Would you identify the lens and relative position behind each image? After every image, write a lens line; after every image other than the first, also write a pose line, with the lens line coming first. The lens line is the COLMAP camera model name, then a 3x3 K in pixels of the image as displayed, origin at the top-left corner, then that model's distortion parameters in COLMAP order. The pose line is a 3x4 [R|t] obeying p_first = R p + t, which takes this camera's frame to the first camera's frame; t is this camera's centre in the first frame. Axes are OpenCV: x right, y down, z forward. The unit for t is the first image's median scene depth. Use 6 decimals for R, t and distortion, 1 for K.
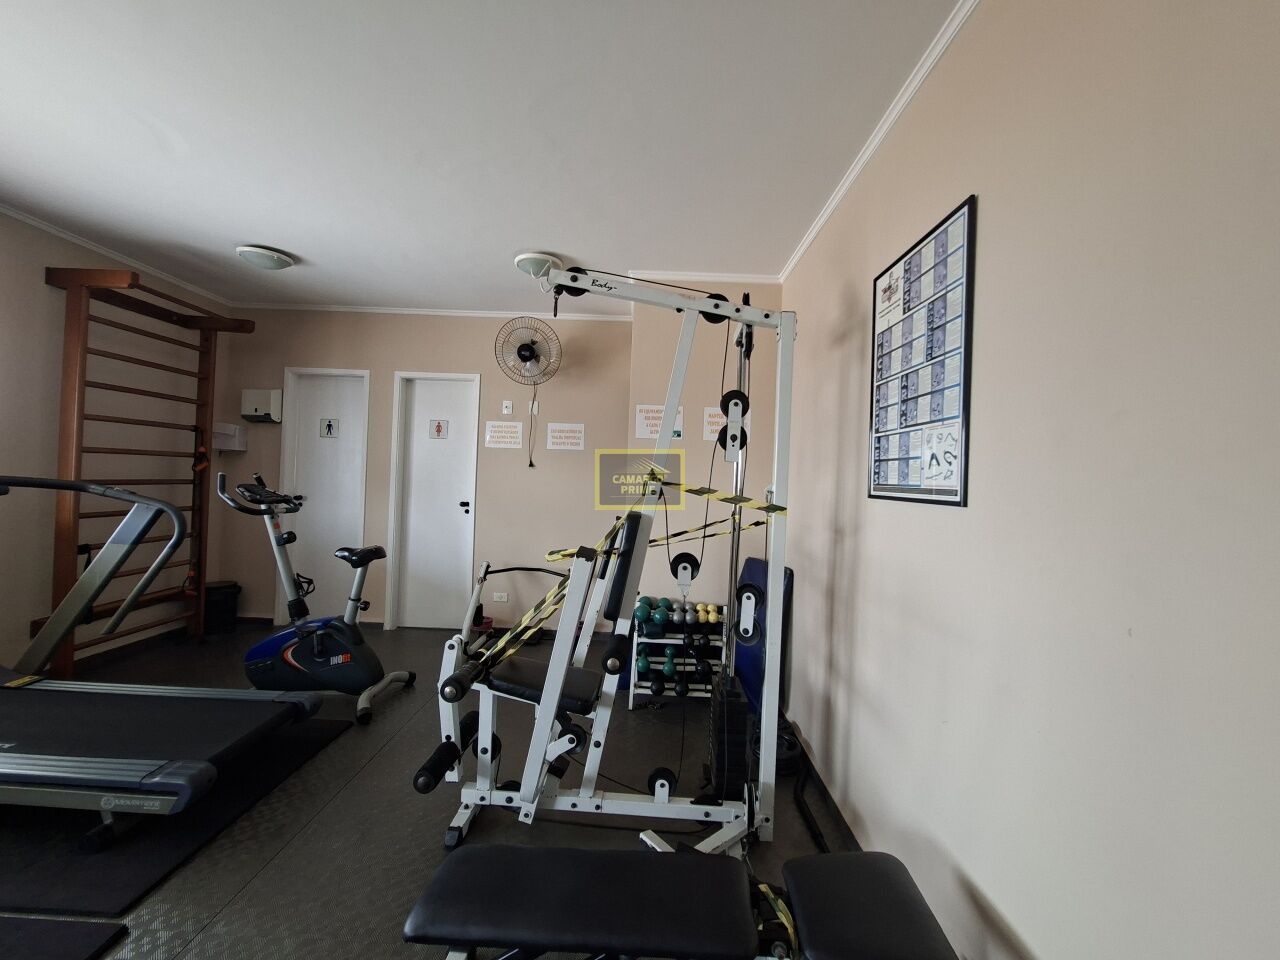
lens RADIAL K [[505.3, 0, 638.5], [0, 505.3, 473.2], [0, 0, 1]] dist [-0.002467, 0.000835]
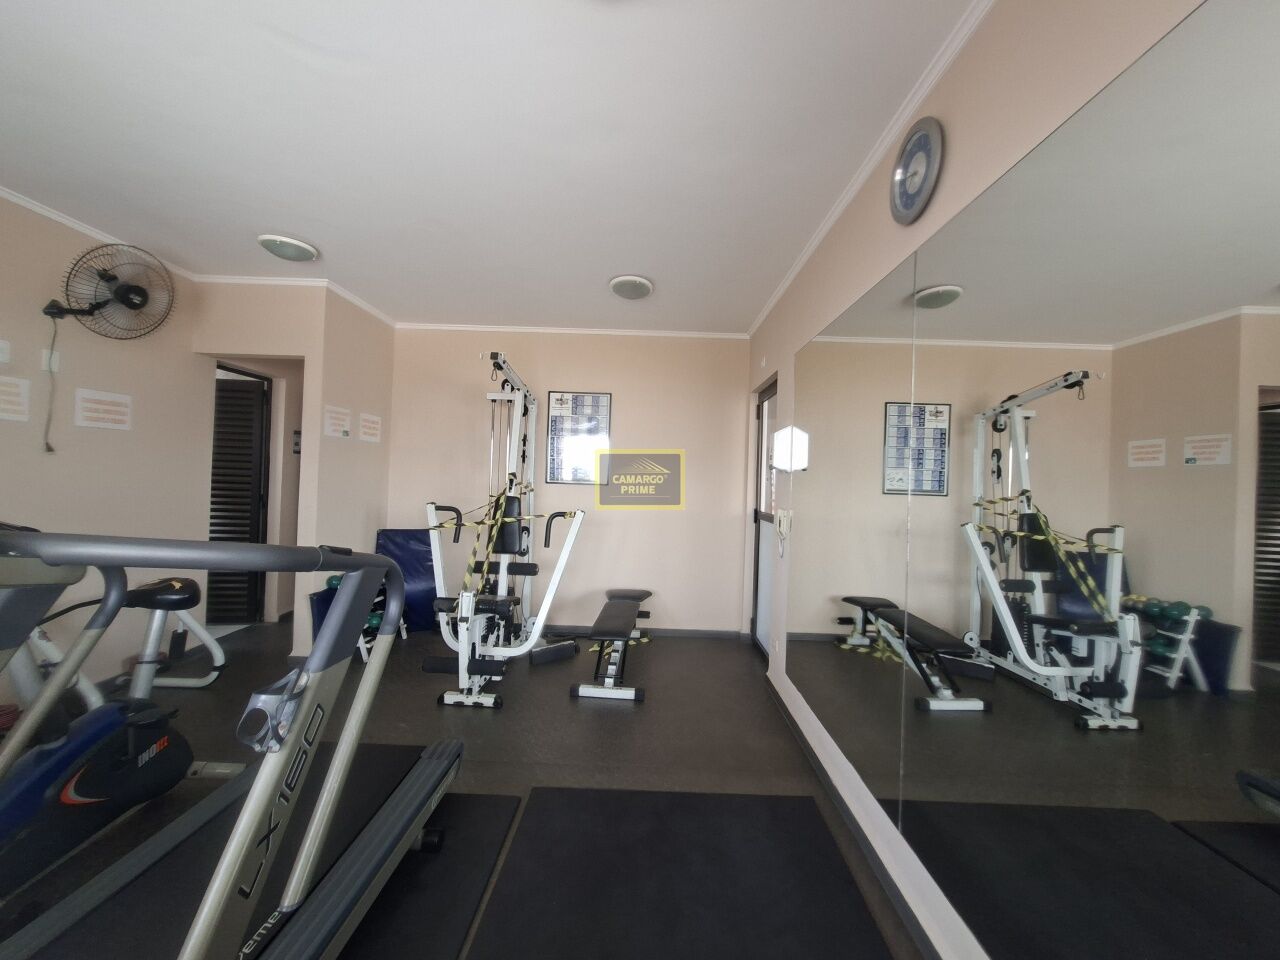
lens RADIAL K [[505.3, 0, 641.7], [0, 505.3, 478.0], [0, 0, 1]] dist [-0.002467, 0.000835]
pose [[-0.003497, -0.032945, 0.999451, -0.858057], [-0.042661, 0.998552, 0.032766, -0.032859], [-0.999083, -0.042523, -0.004897, 0.246930]]
